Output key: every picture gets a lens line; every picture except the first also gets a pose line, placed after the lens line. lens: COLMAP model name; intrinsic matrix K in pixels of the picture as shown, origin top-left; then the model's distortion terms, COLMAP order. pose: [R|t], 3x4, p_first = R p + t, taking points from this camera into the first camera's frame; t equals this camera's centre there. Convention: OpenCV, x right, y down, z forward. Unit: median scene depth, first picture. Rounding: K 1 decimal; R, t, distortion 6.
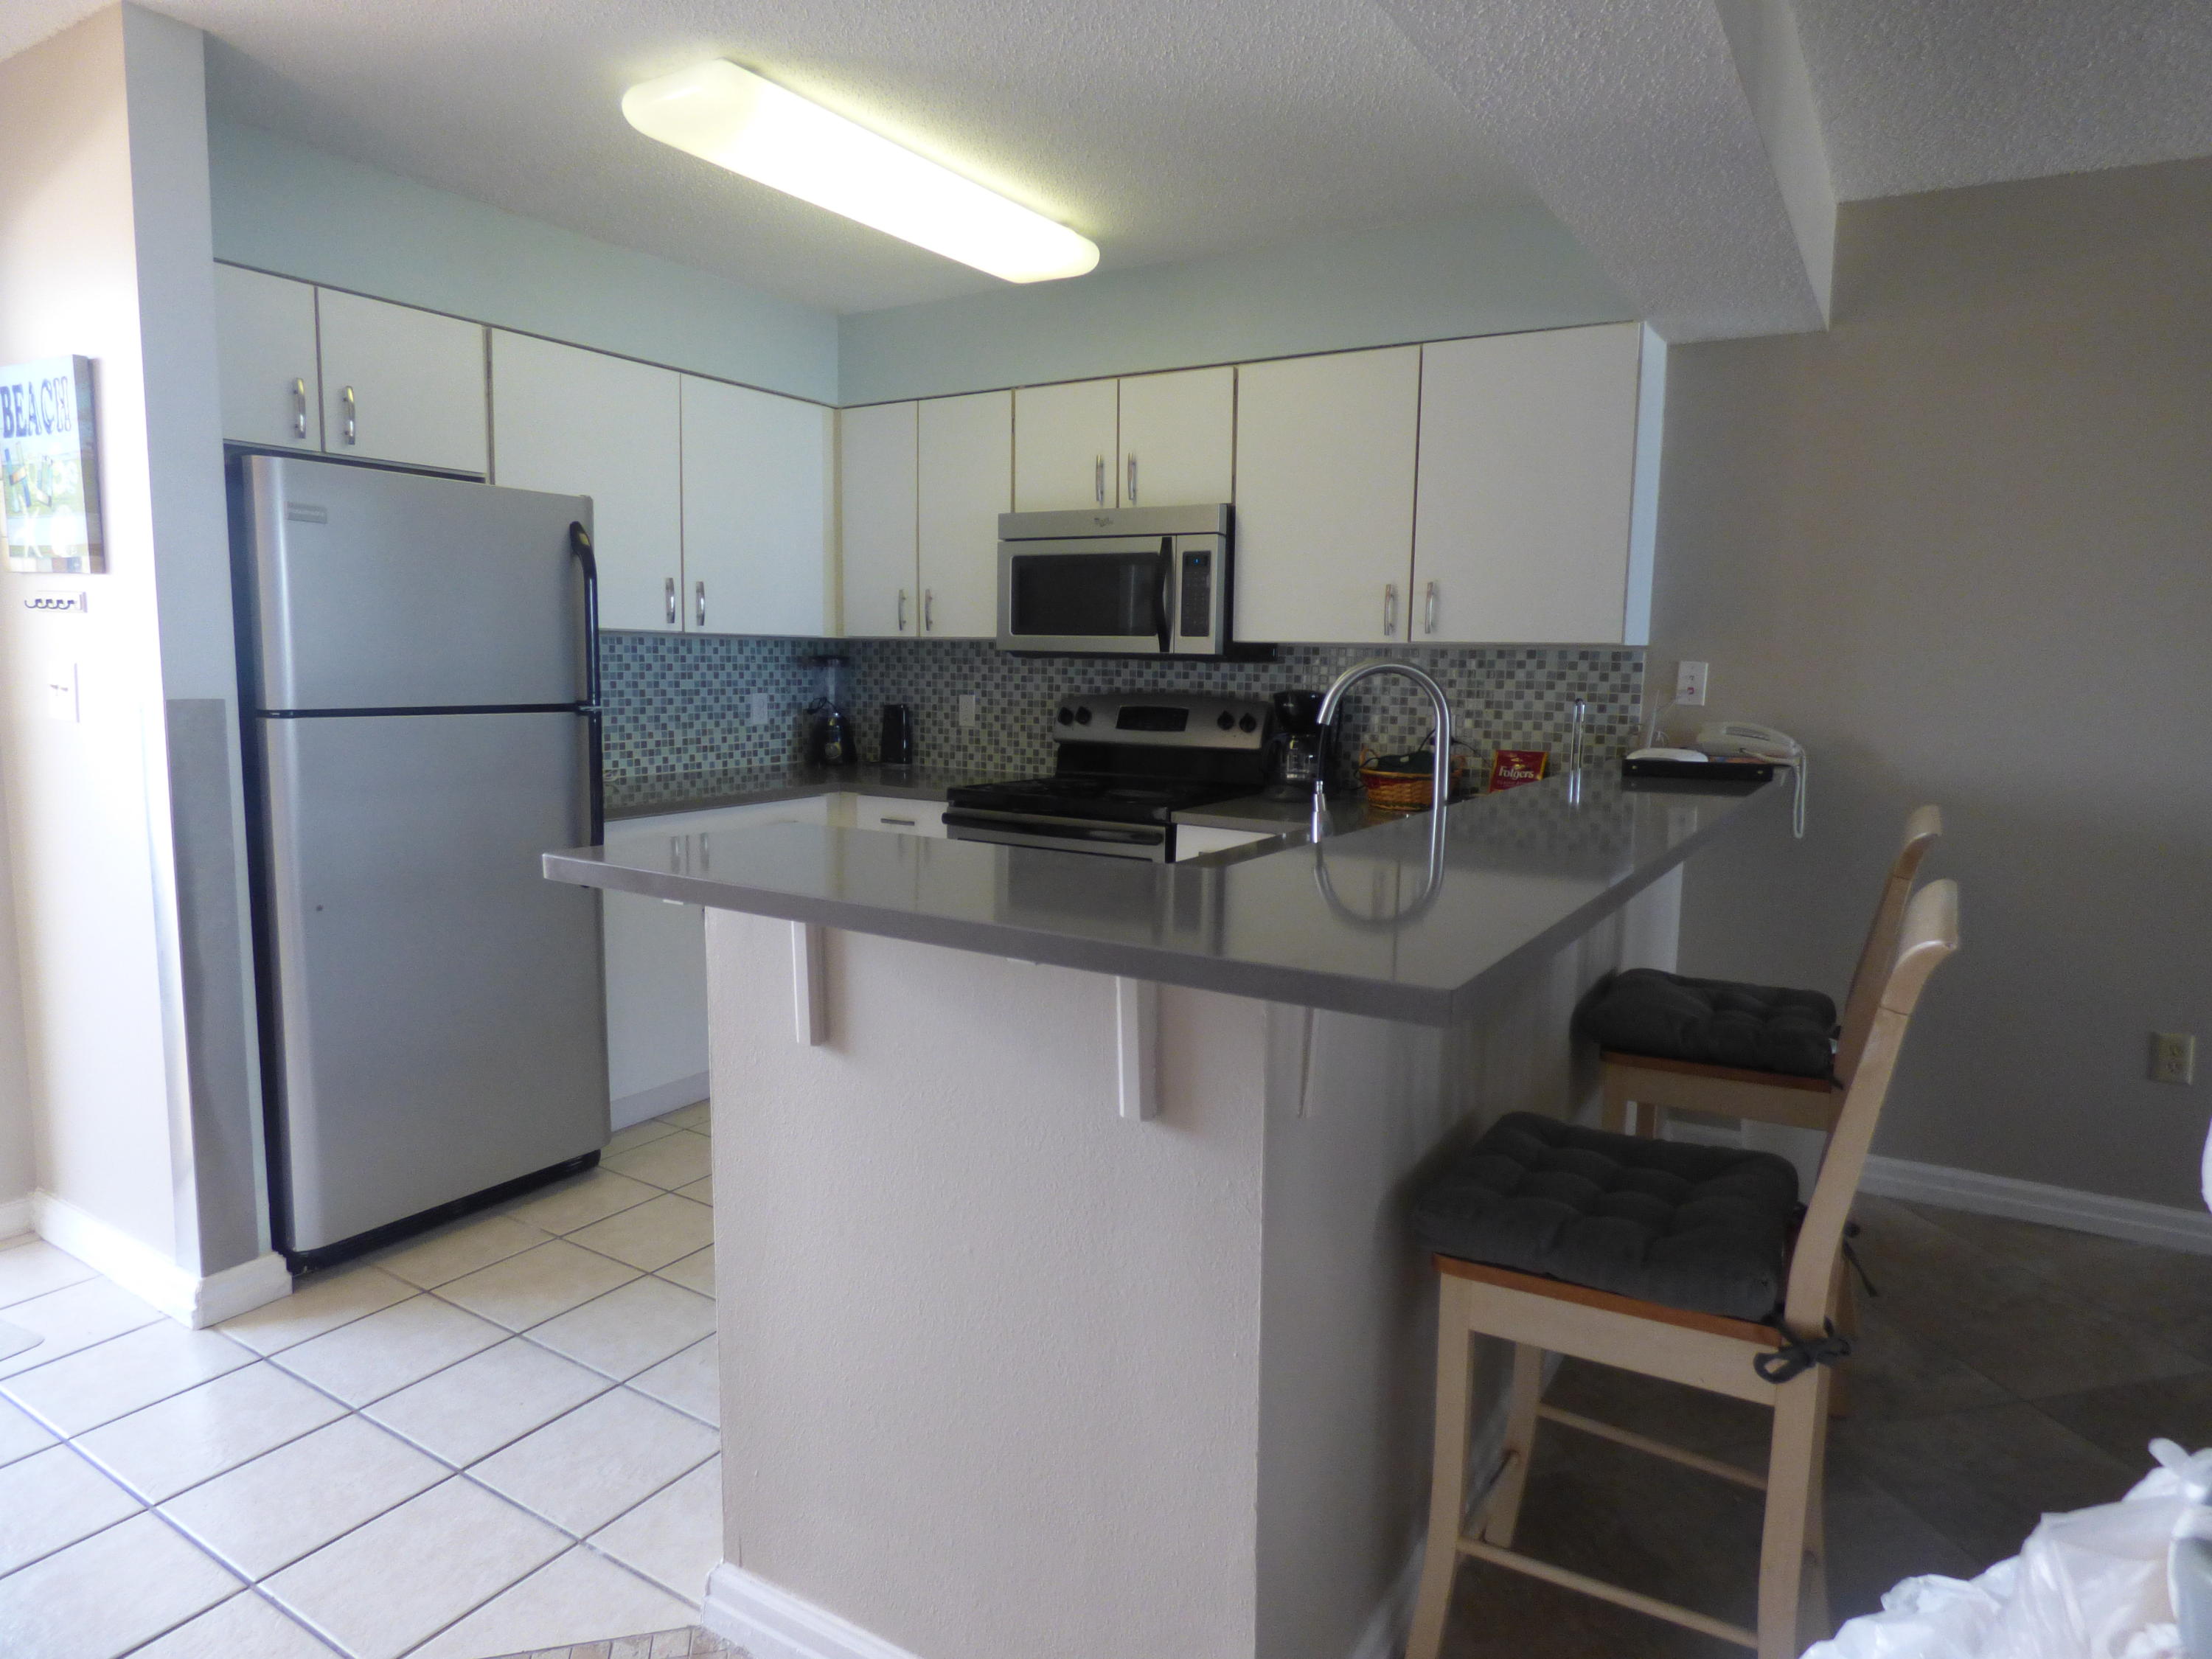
lens RADIAL K [[1332.7, 0, 1097.0], [0, 1332.7, 826.8], [0, 0, 1]] dist [-0.015871, -0.003380]
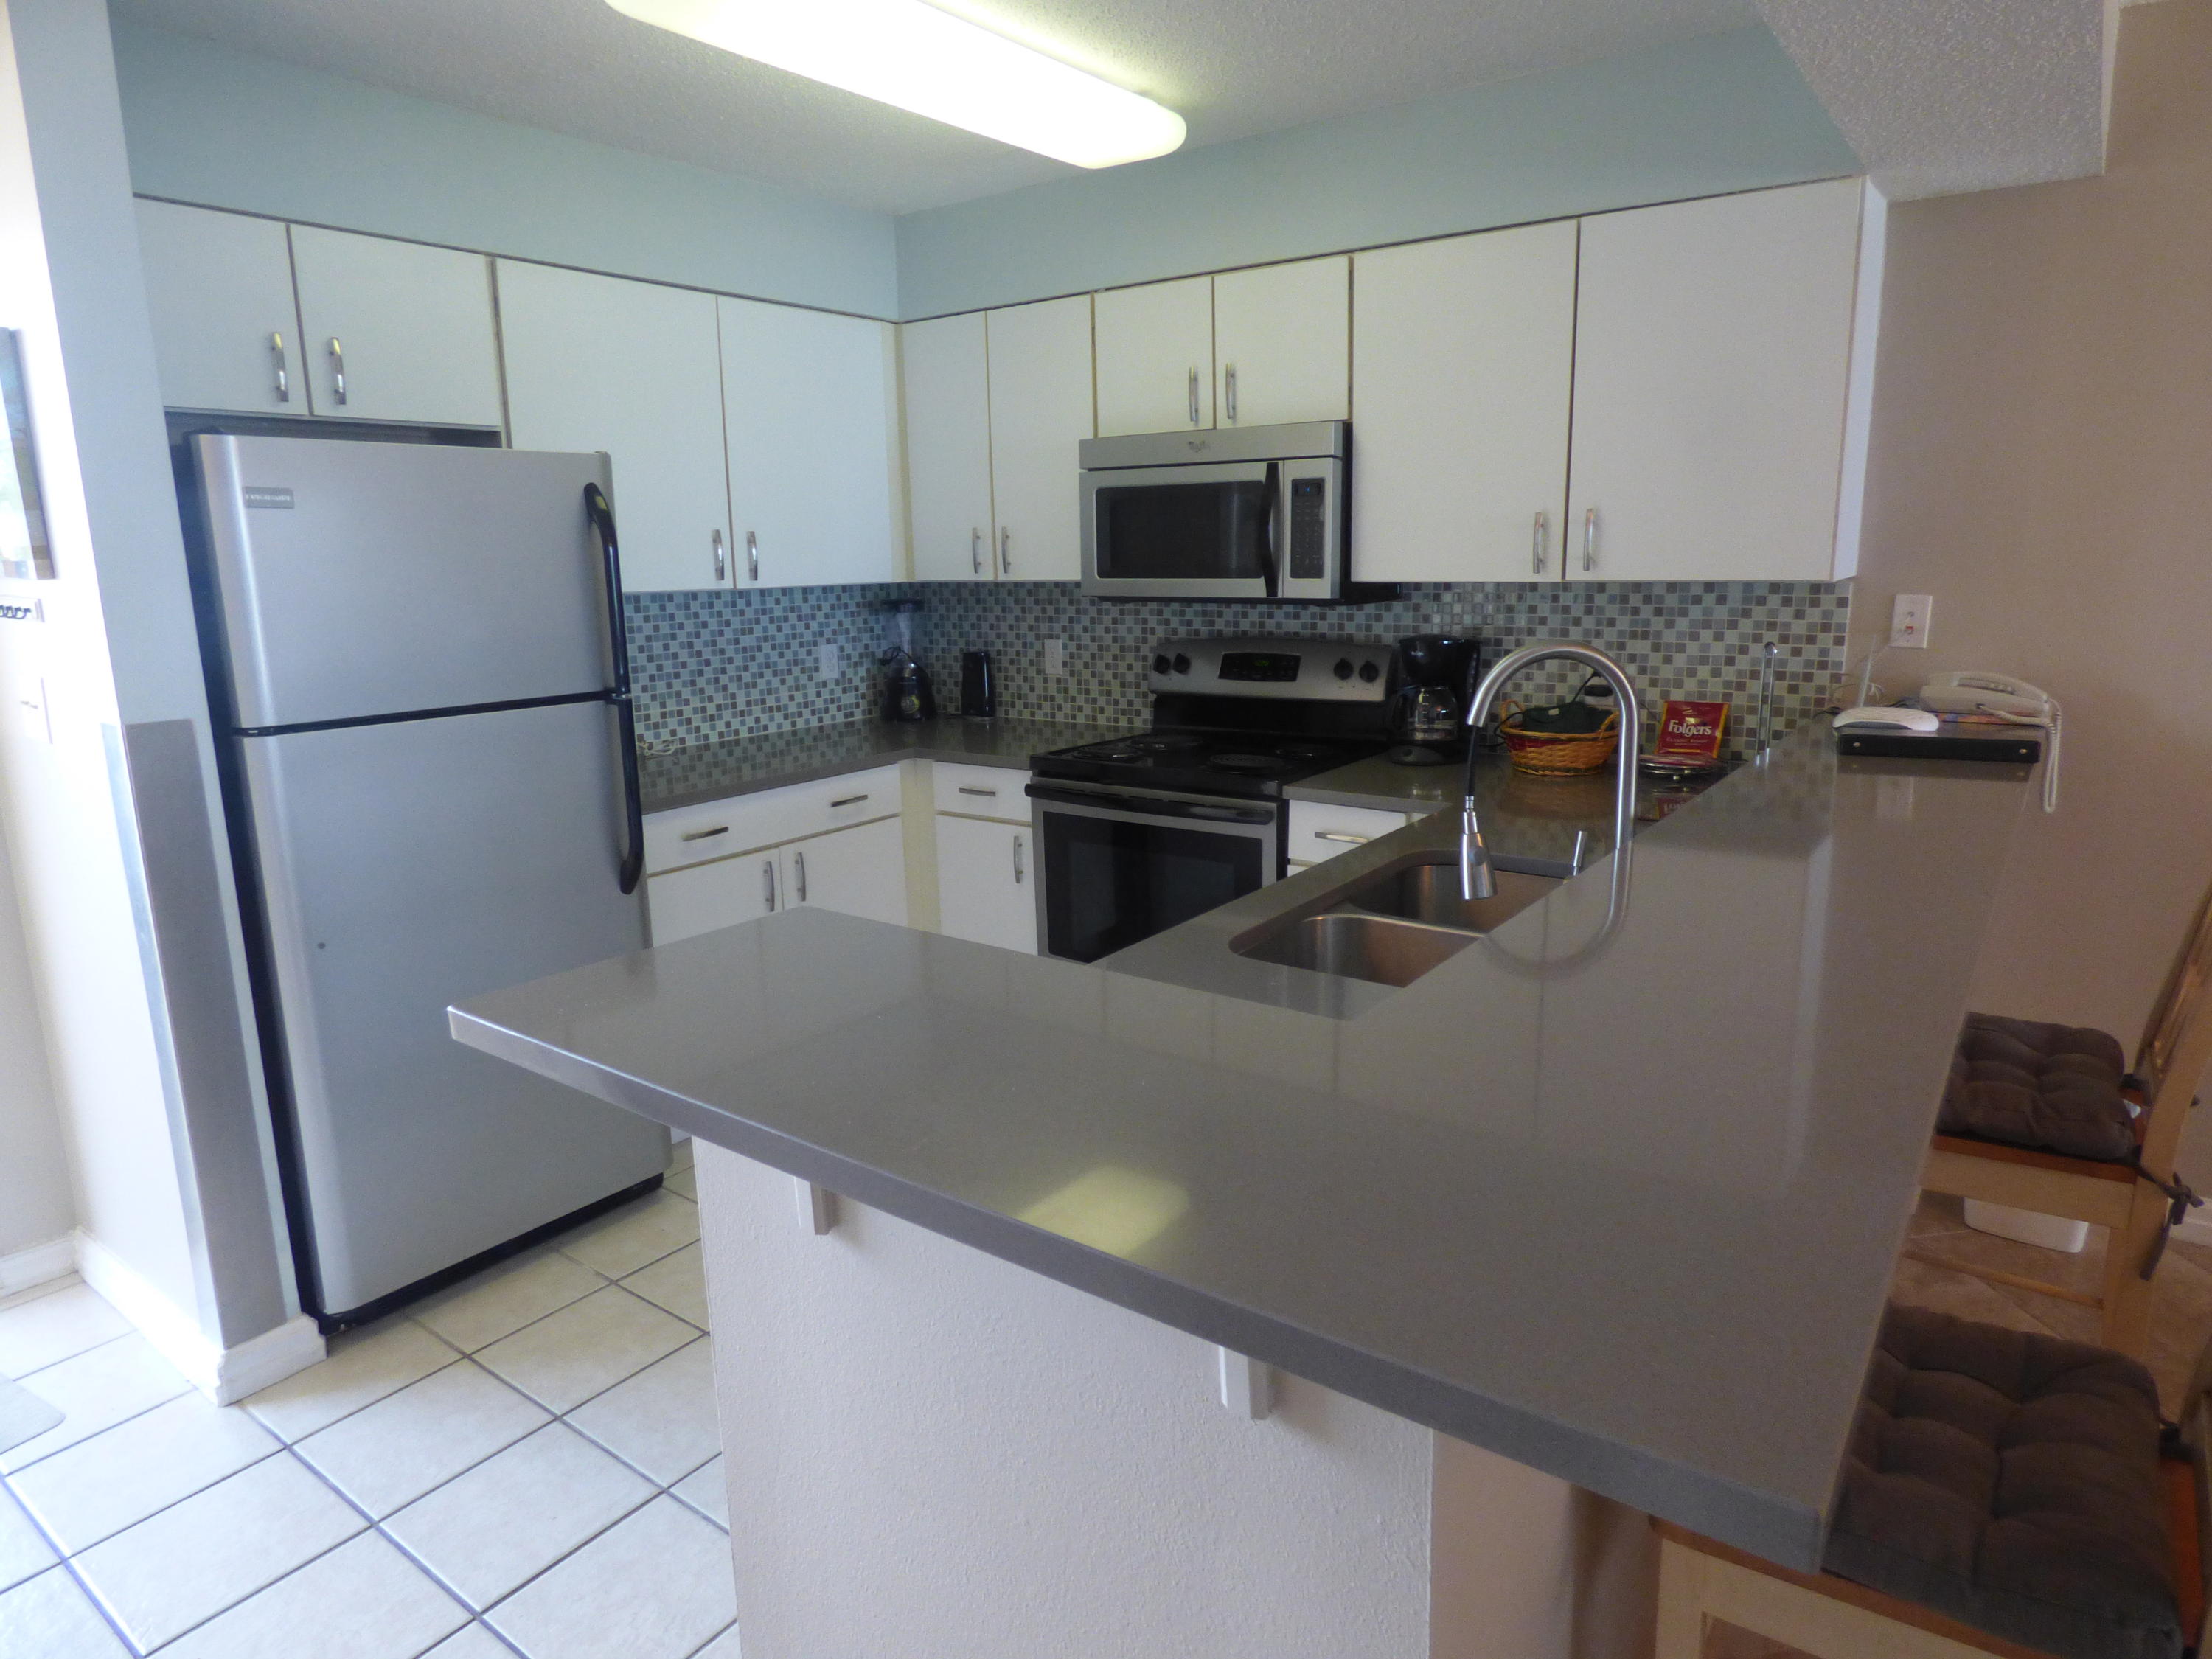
lens RADIAL K [[1332.7, 0, 1098.4], [0, 1332.7, 826.0], [0, 0, 1]] dist [-0.015871, -0.003380]
pose [[0.996481, -0.019903, -0.081420, 0.006006], [0.026239, 0.996647, 0.077496, -0.056608], [0.079605, -0.079360, 0.993662, 0.124731]]
